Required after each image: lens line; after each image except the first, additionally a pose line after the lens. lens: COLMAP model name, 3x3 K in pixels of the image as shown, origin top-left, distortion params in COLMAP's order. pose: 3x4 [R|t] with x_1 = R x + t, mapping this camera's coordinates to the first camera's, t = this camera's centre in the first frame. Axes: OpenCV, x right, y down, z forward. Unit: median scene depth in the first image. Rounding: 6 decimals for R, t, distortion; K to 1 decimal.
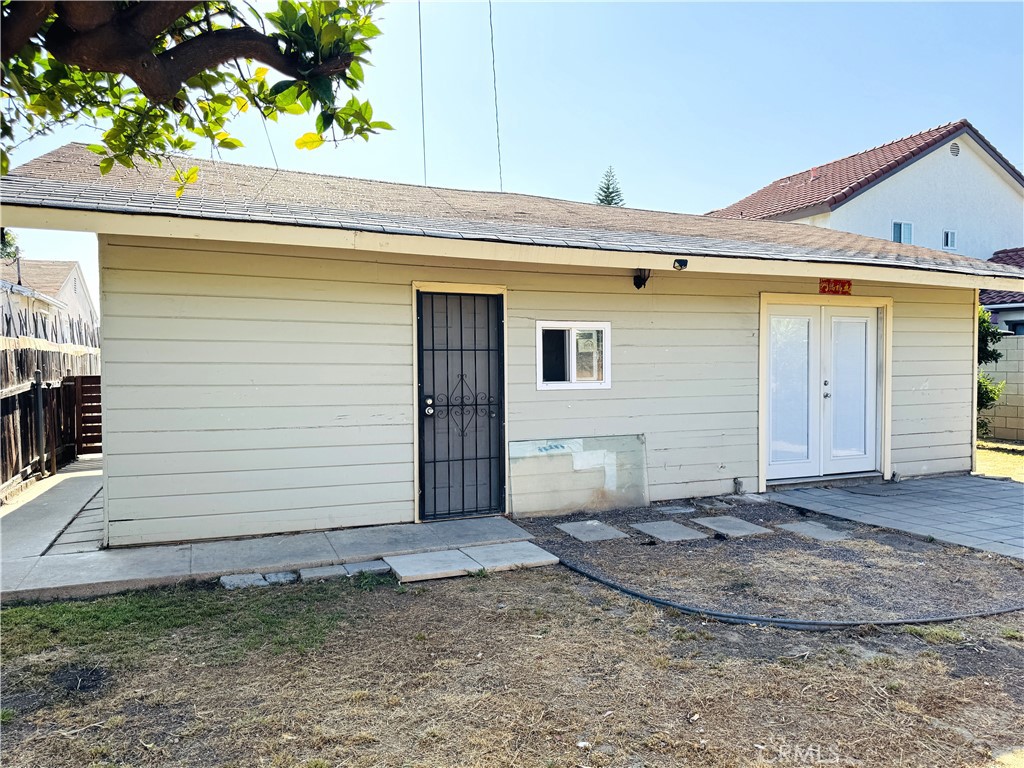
lens RADIAL K [[712.3, 0, 512.0], [0, 712.3, 384.0], [0, 0, 1]] dist [0.141676, -0.149630]
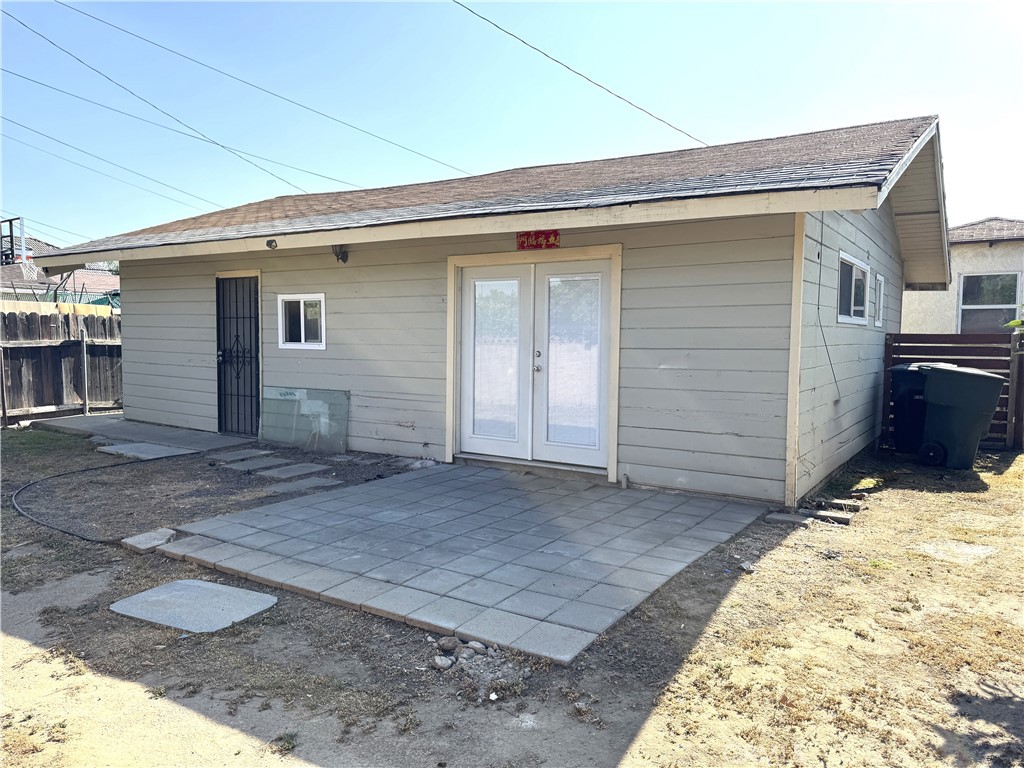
lens RADIAL K [[712.3, 0, 512.0], [0, 712.3, 384.0], [0, 0, 1]] dist [0.141676, -0.149630]
pose [[0.552566, 0.064395, -0.830978, 1.344374], [-0.035381, 0.997924, 0.053805, -0.012507], [0.832718, -0.000330, 0.553697, 0.615815]]
